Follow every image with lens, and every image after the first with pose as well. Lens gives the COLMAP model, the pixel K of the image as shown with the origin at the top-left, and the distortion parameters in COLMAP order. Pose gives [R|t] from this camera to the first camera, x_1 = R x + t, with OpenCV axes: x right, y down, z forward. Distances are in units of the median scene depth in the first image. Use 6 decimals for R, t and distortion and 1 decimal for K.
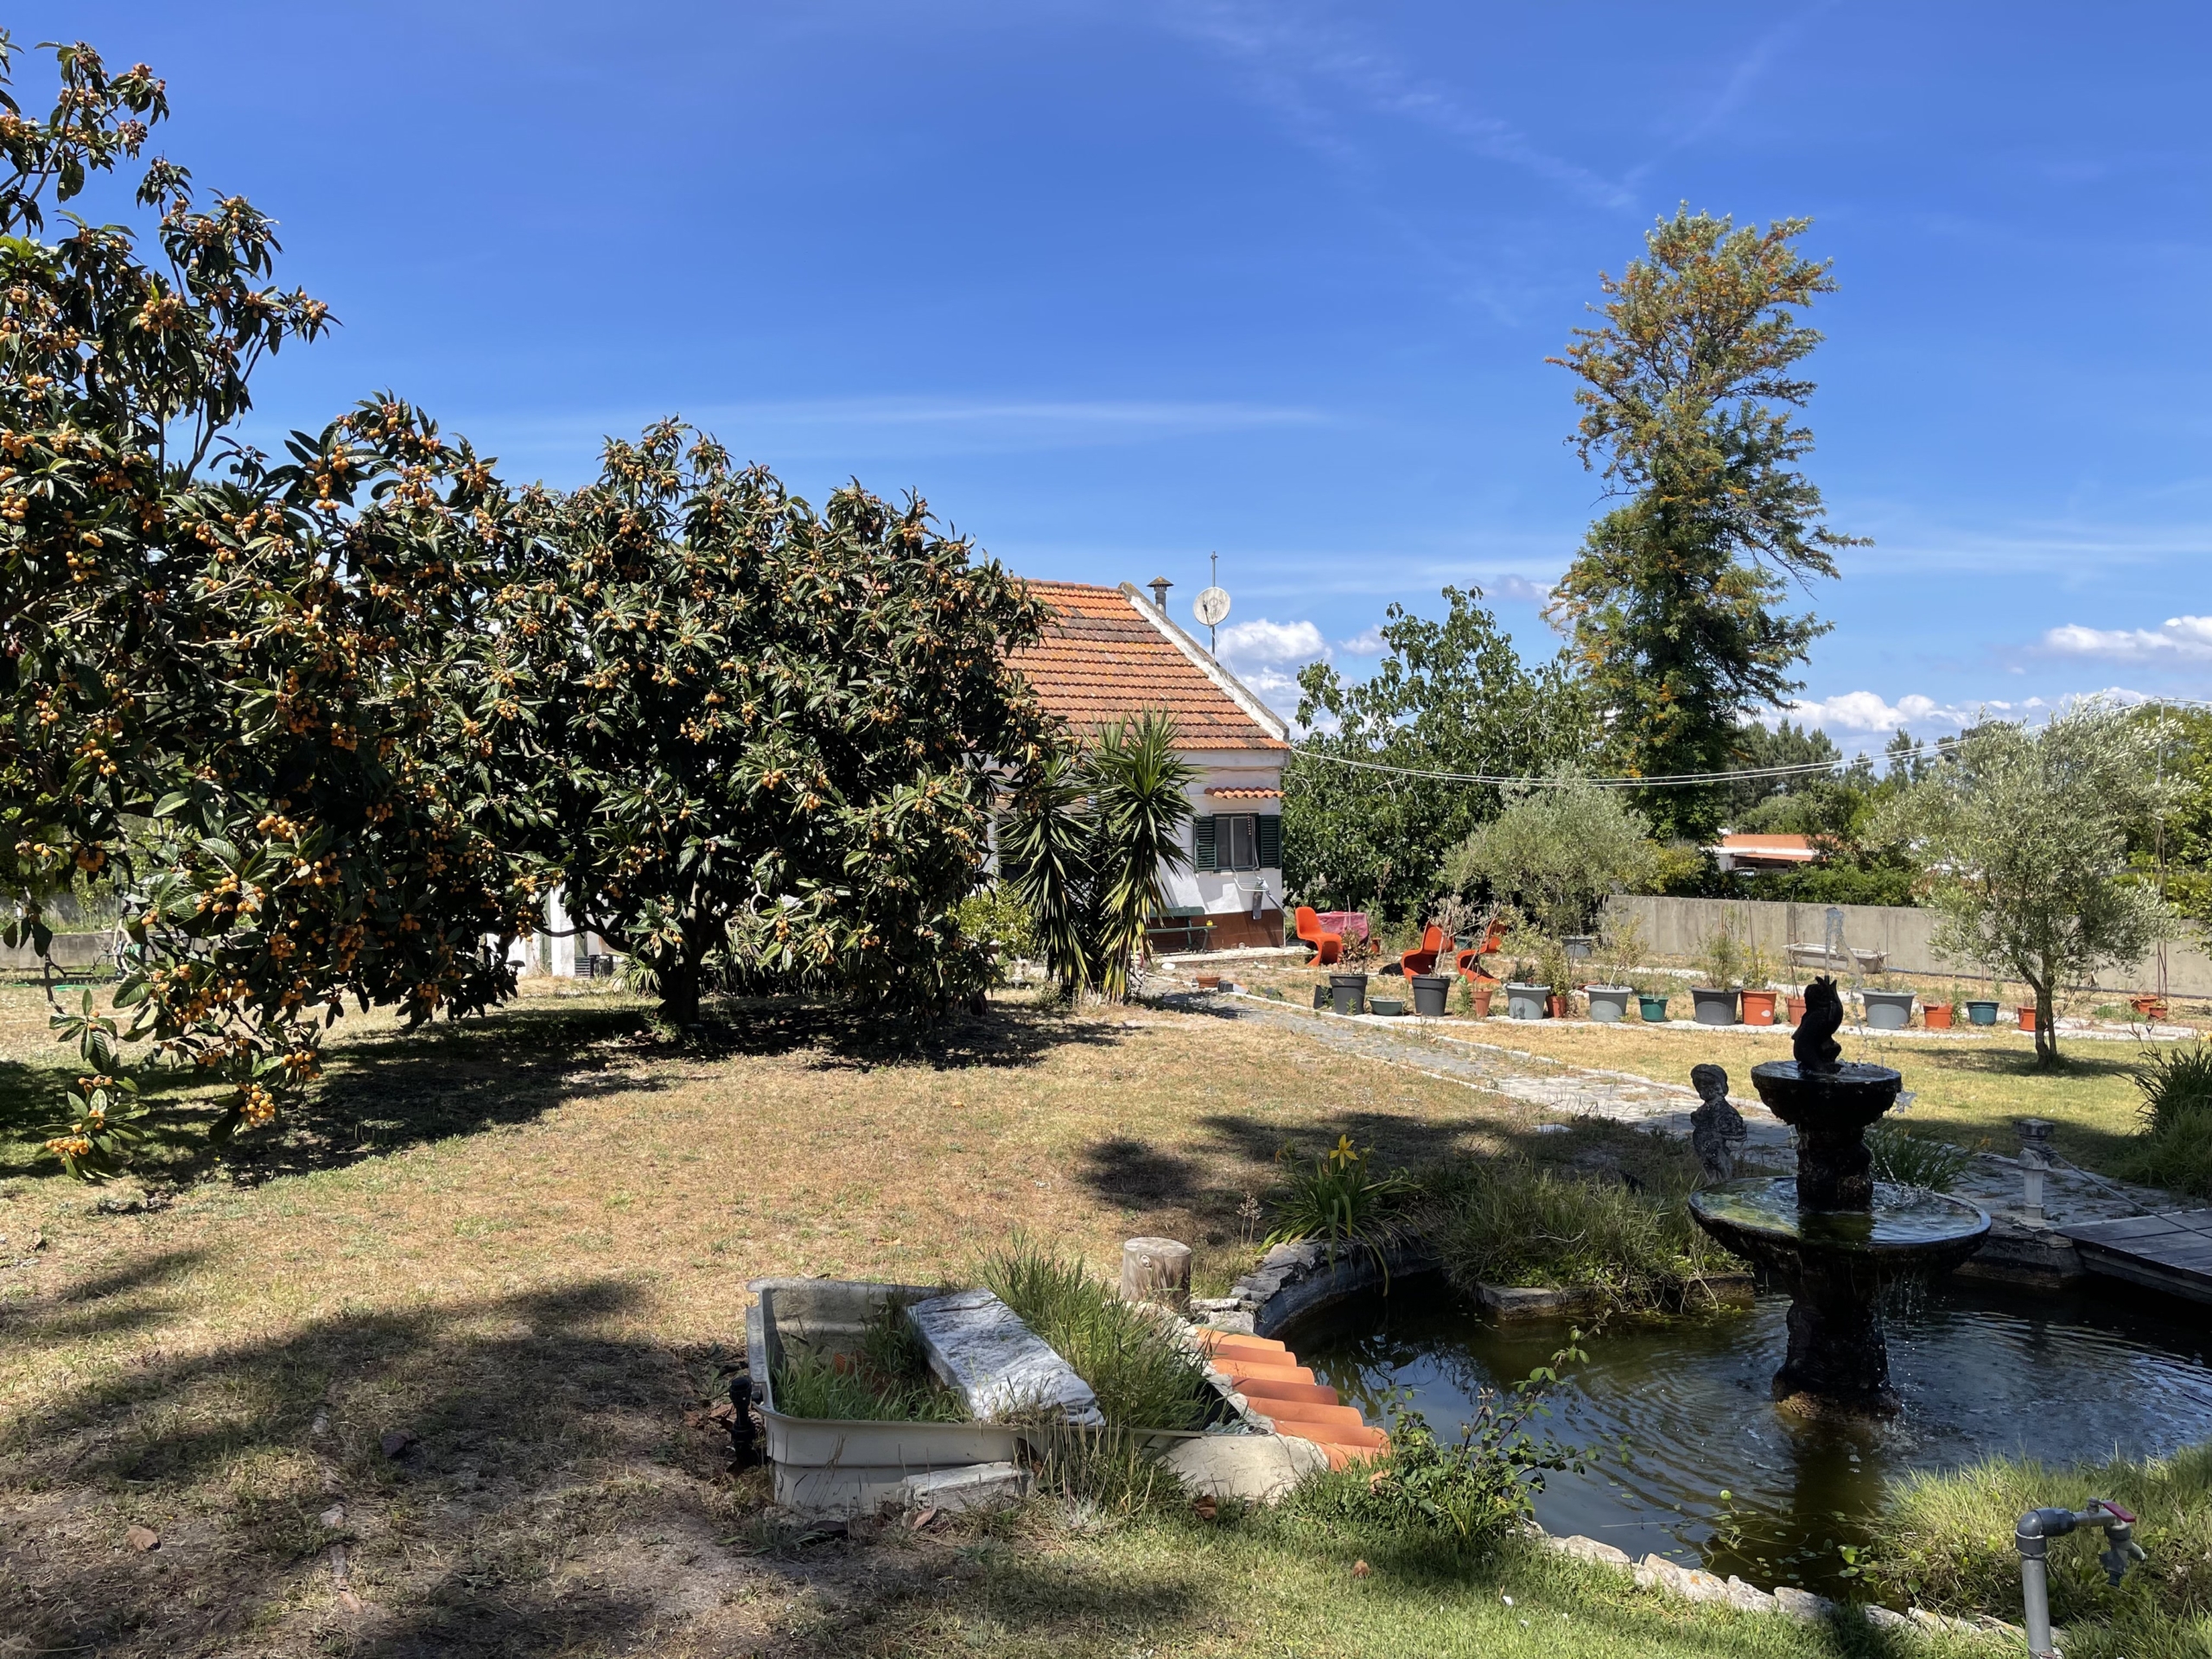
lens RADIAL K [[1697.6, 0, 1069.5], [0, 1697.6, 839.1], [0, 0, 1]] dist [0.052739, -0.056972]
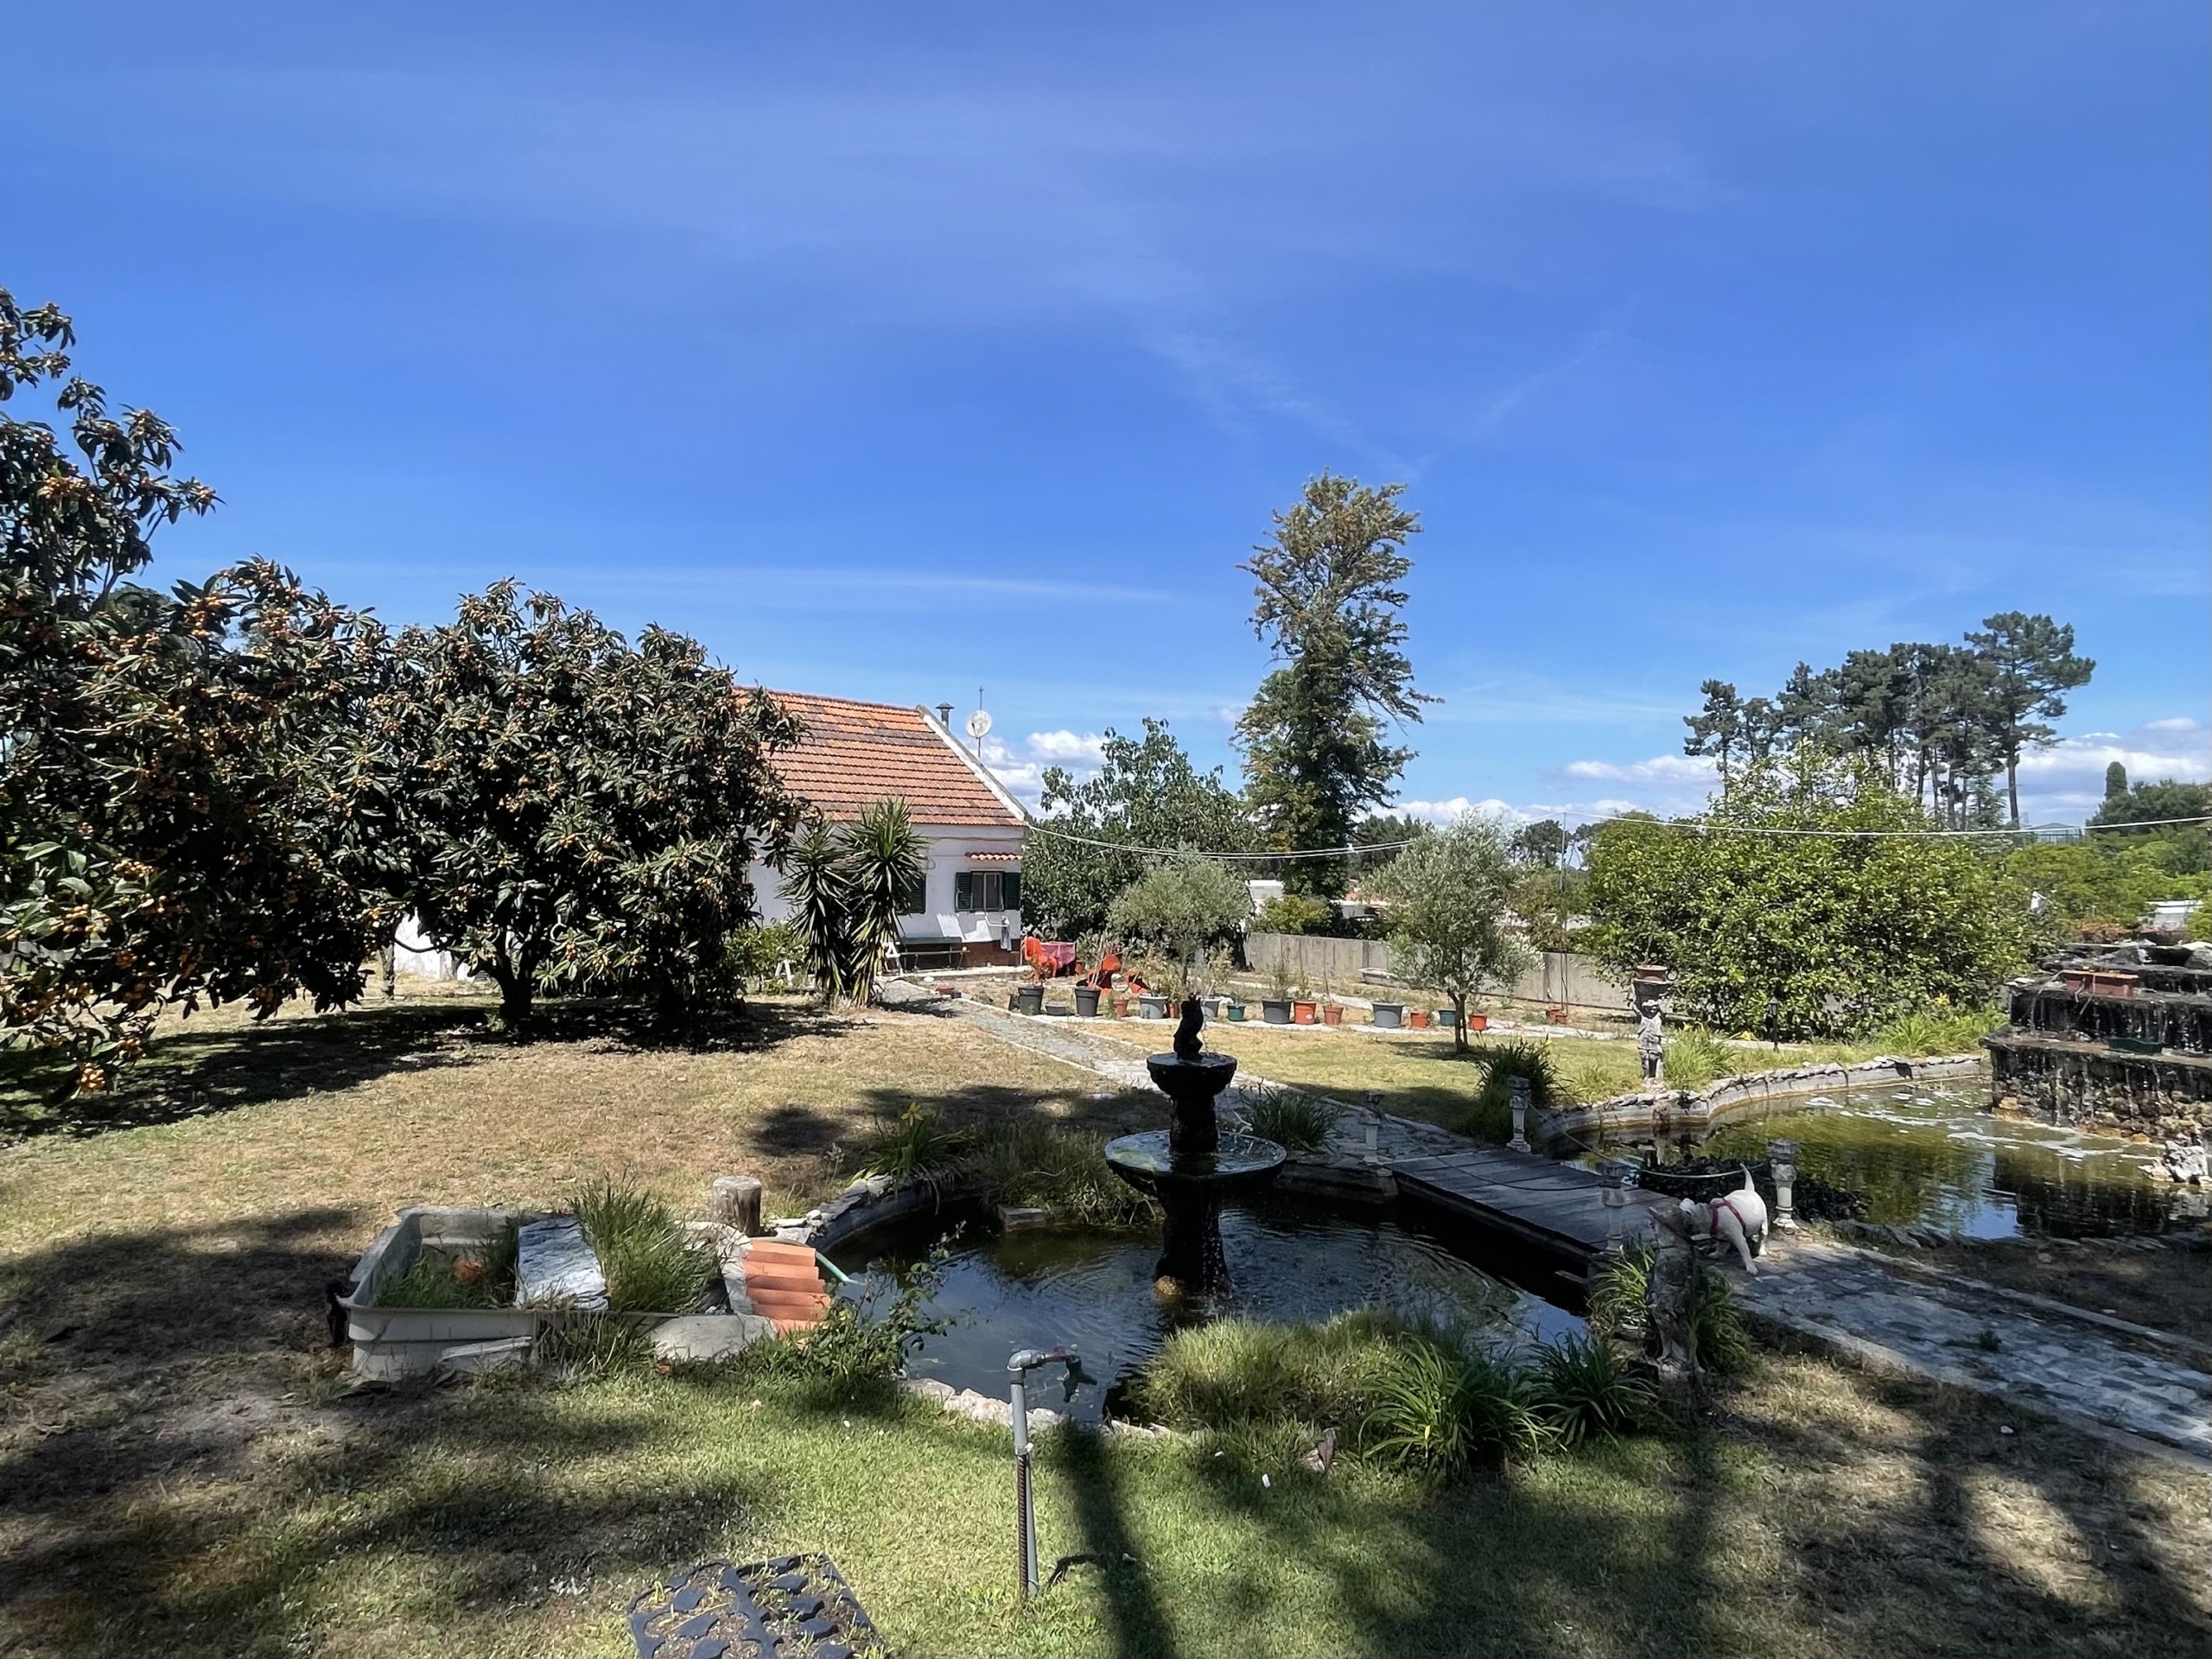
lens RADIAL K [[1216.2, 0, 1082.6], [0, 1216.2, 819.1], [0, 0, 1]] dist [-0.005824, 0.004589]
pose [[0.991984, 0.029555, 0.122858, 0.109910], [-0.022763, 0.998153, -0.056326, -0.006281], [-0.124295, 0.053078, 0.990825, -0.028540]]
